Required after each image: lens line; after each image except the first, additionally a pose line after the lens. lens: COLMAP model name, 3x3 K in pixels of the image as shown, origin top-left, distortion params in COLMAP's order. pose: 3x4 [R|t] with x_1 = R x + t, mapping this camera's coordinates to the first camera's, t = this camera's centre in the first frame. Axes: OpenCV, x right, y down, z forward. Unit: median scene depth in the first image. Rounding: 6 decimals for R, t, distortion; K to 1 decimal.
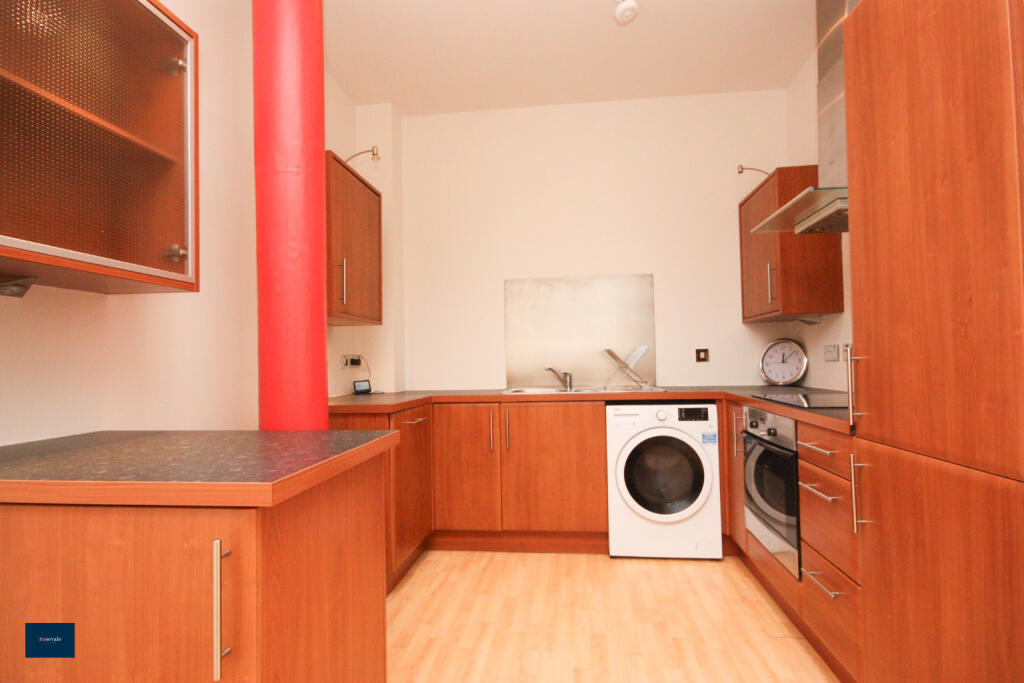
lens RADIAL K [[513.0, 0, 506.5], [0, 513.0, 342.5], [0, 0, 1]] dist [-0.000393, 0.002778]
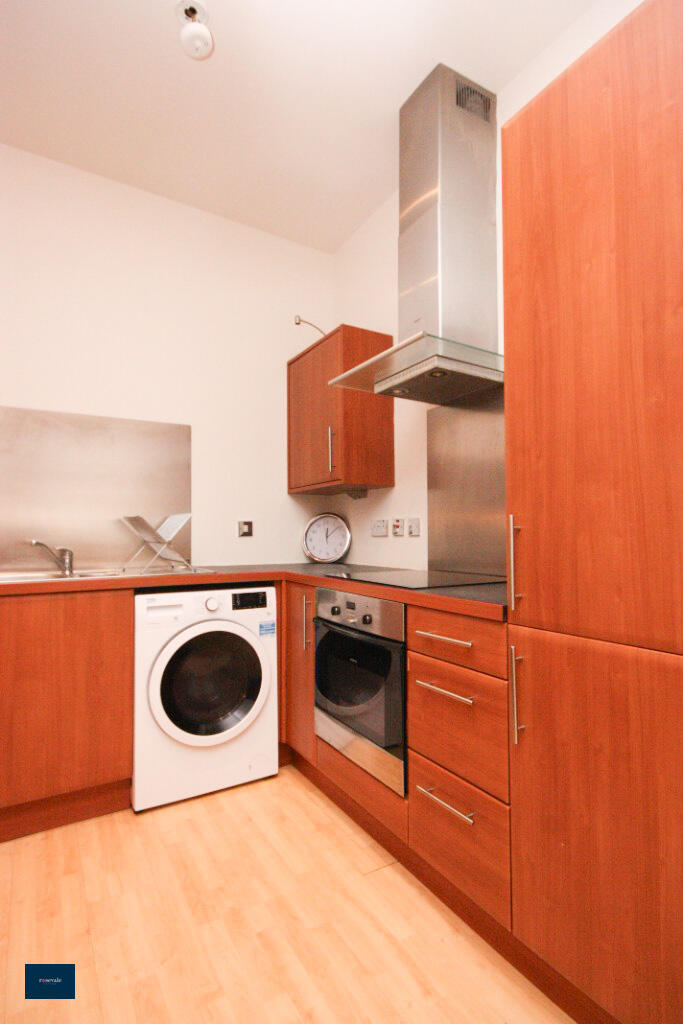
lens RADIAL K [[513.0, 0, 348.2], [0, 513.0, 519.4], [0, 0, 1]] dist [-0.000393, 0.002778]
pose [[0.780033, 0.035382, 0.624737, -0.022607], [-0.033248, 0.999333, -0.015084, 0.020371], [-0.624855, -0.009006, 0.780689, 0.282440]]
